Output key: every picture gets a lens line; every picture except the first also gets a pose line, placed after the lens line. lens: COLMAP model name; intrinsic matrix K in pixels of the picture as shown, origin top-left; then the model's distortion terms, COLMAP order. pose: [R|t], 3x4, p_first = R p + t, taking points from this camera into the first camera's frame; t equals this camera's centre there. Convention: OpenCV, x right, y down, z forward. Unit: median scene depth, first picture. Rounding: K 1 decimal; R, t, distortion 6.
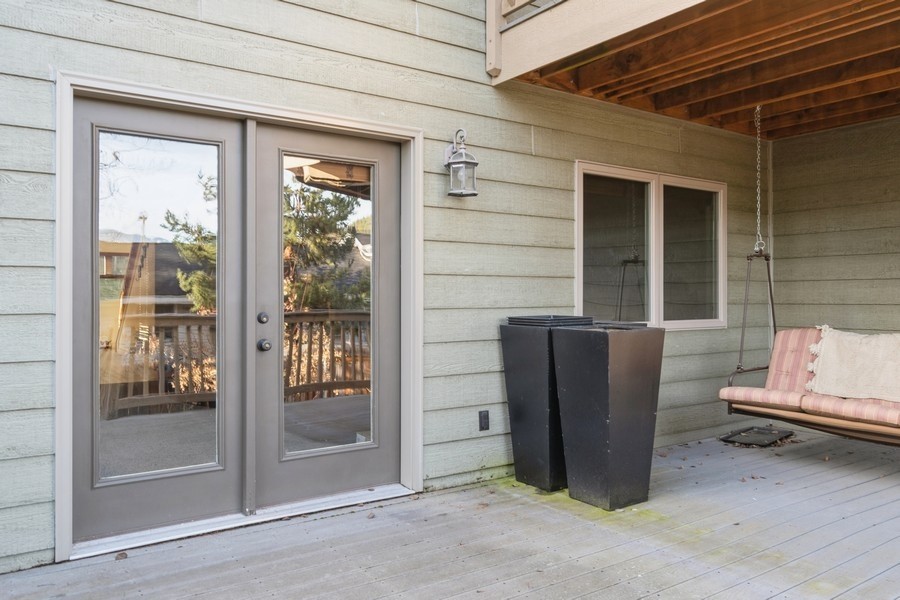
lens RADIAL K [[686.3, 0, 450.5], [0, 686.3, 286.5], [0, 0, 1]] dist [0.000918, 0.006666]
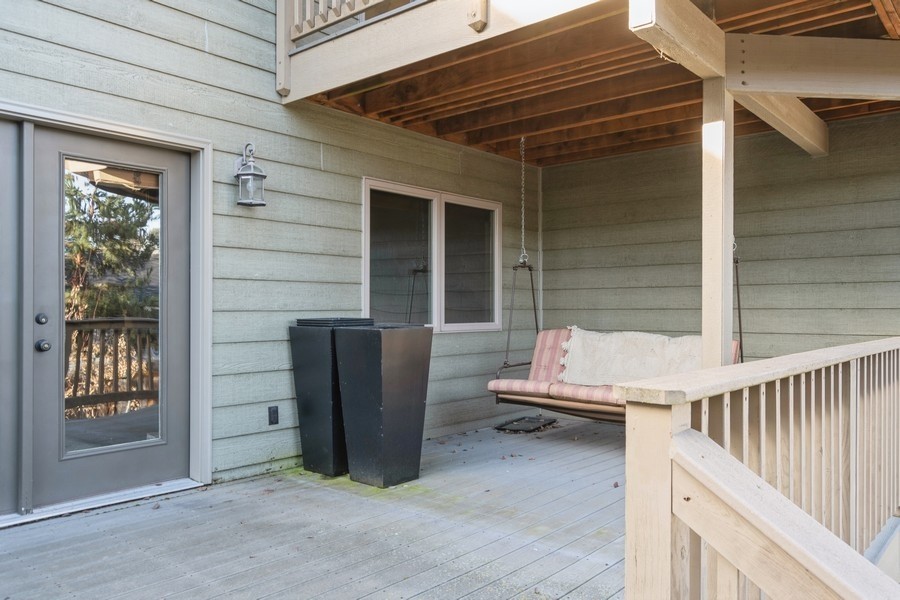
lens RADIAL K [[690.8, 0, 450.0], [0, 690.8, 300.0], [0, 0, 1]] dist [0.001444, 0.010762]
pose [[0.968829, 0.002065, 0.247723, 0.048635], [-0.002084, 0.999998, -0.000185, 0.014254], [-0.247723, -0.000338, 0.968831, -0.116495]]
